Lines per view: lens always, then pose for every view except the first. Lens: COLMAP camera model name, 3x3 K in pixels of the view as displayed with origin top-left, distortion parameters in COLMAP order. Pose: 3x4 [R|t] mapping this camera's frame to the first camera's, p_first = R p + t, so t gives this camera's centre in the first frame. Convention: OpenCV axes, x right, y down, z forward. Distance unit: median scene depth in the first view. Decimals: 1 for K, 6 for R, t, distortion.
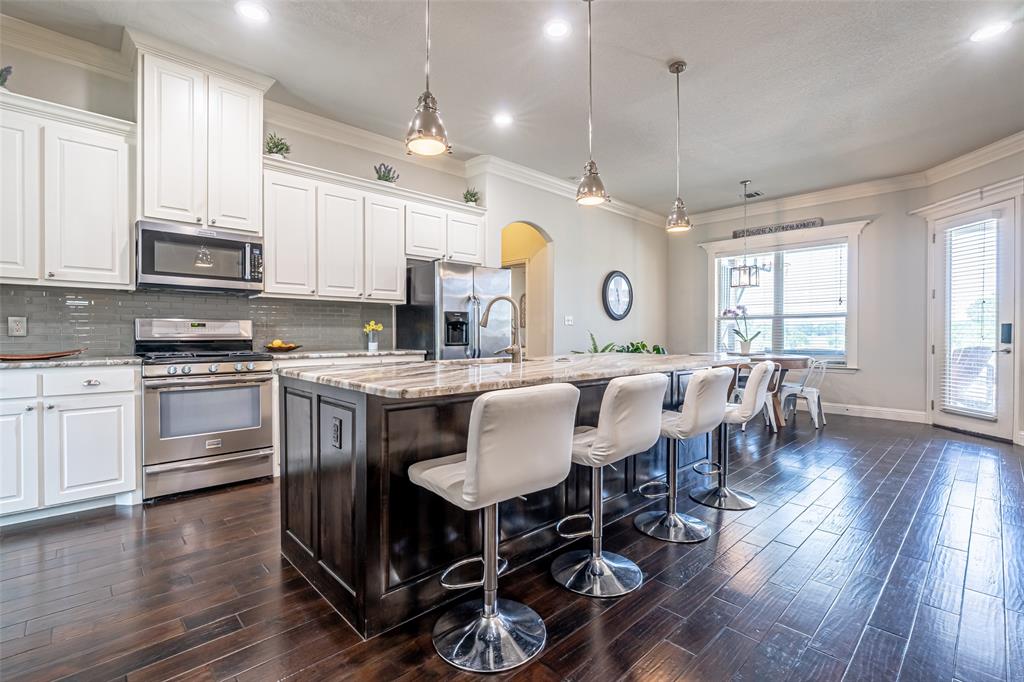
lens RADIAL K [[464.0, 0, 513.7], [0, 464.0, 339.1], [0, 0, 1]] dist [0.000351, 0.000811]
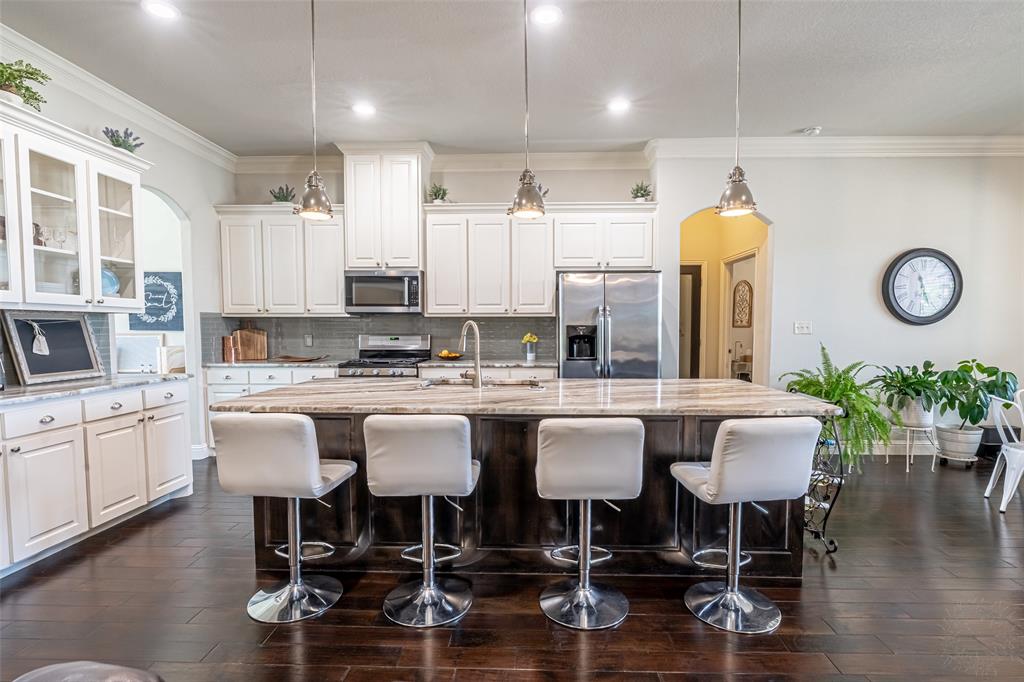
lens RADIAL K [[497.4, 0, 526.1], [0, 497.4, 355.8], [0, 0, 1]] dist [-0.001453, 0.000476]
pose [[0.707509, 0.039206, -0.705616, 0.481080], [-0.006476, 0.998778, 0.049001, -0.041669], [0.706675, -0.030099, 0.706898, 0.179226]]
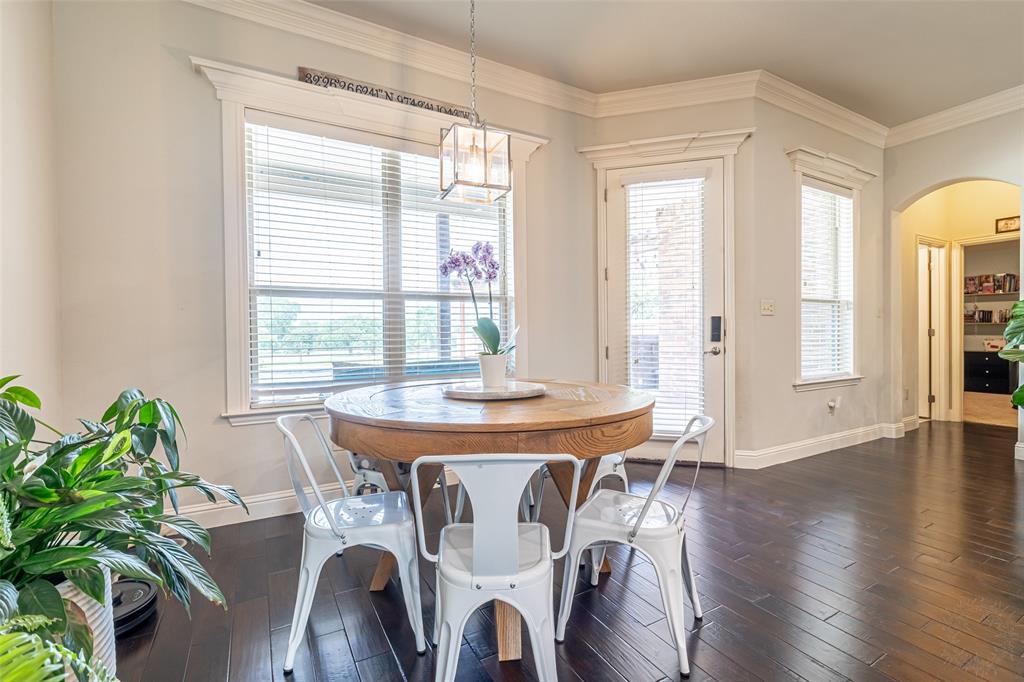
lens RADIAL K [[460.0, 0, 513.1], [0, 460.0, 338.7], [0, 0, 1]] dist [-0.003114, 0.000419]
pose [[0.246846, -0.018459, 0.968879, 0.223806], [0.018671, 0.999724, 0.014289, -0.013483], [-0.968875, 0.014563, 0.247123, 1.136765]]
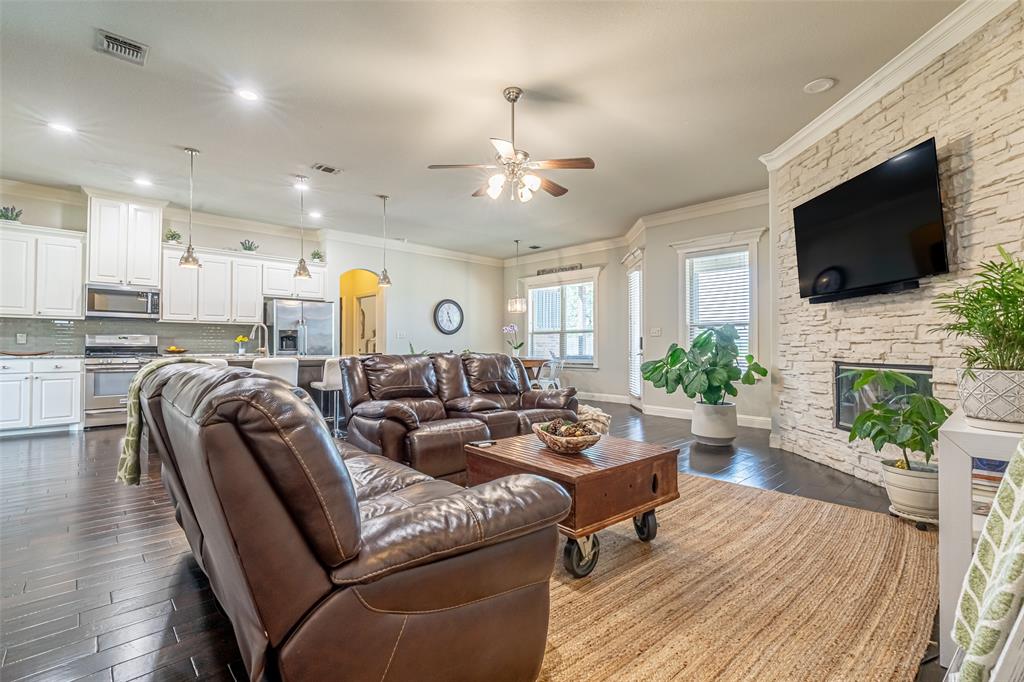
lens RADIAL K [[464.0, 0, 513.7], [0, 464.0, 339.1], [0, 0, 1]] dist [0.000351, 0.000811]
pose [[0.999988, 0.000591, -0.004862, 0.629908], [-0.000723, 0.999631, -0.027158, 0.016359], [0.004844, 0.027162, 0.999619, -0.588577]]
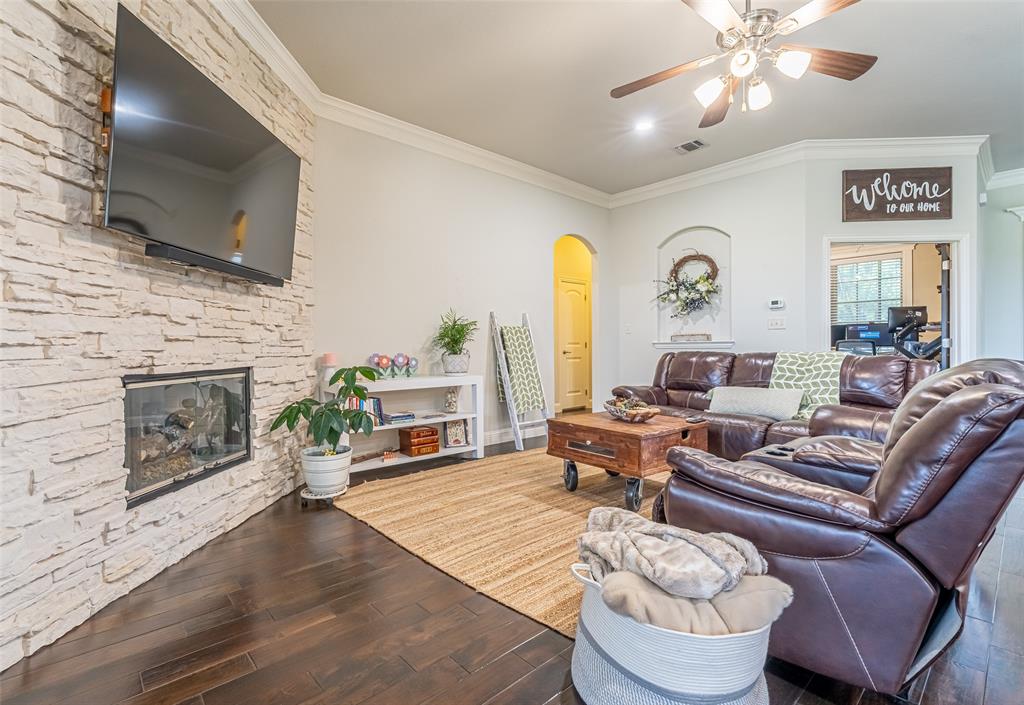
lens RADIAL K [[477.5, 0, 499.2], [0, 477.5, 349.4], [0, 0, 1]] dist [-0.000053, -0.000009]
pose [[-0.999433, 0.003275, 0.033502, 0.860271], [0.003727, 0.999903, 0.013432, 0.005284], [-0.033455, 0.013549, -0.999348, 0.673763]]
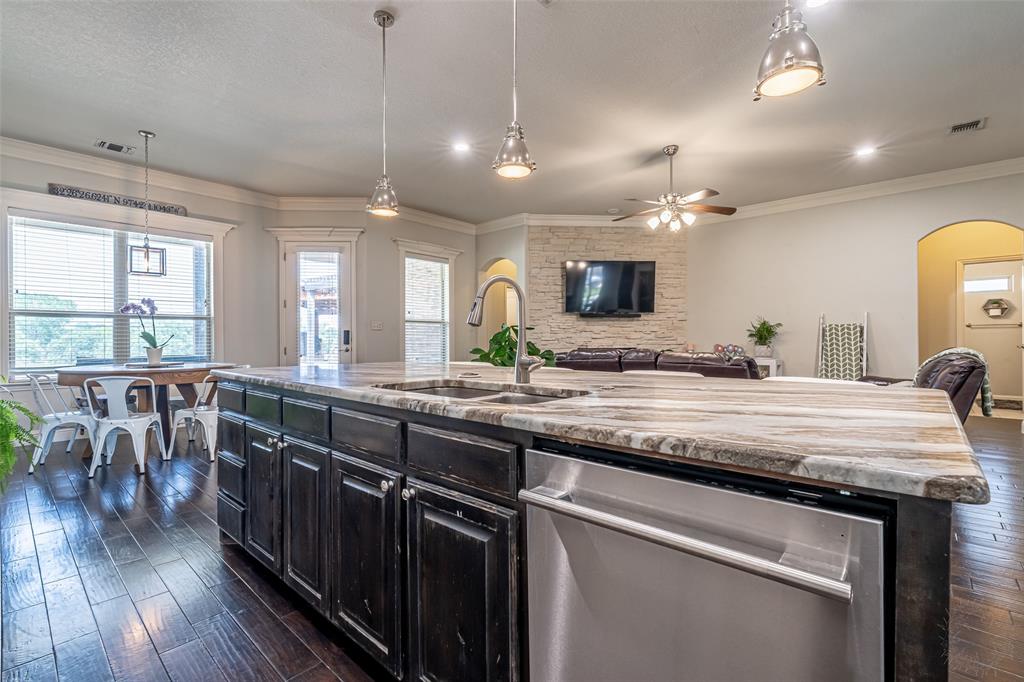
lens RADIAL K [[460.0, 0, 513.1], [0, 460.0, 338.7], [0, 0, 1]] dist [-0.003114, 0.000419]
pose [[-0.078201, -0.003329, 0.996932, -0.354252], [0.012295, 0.999915, 0.004303, -0.008103], [-0.996862, 0.012594, -0.078153, 0.607919]]
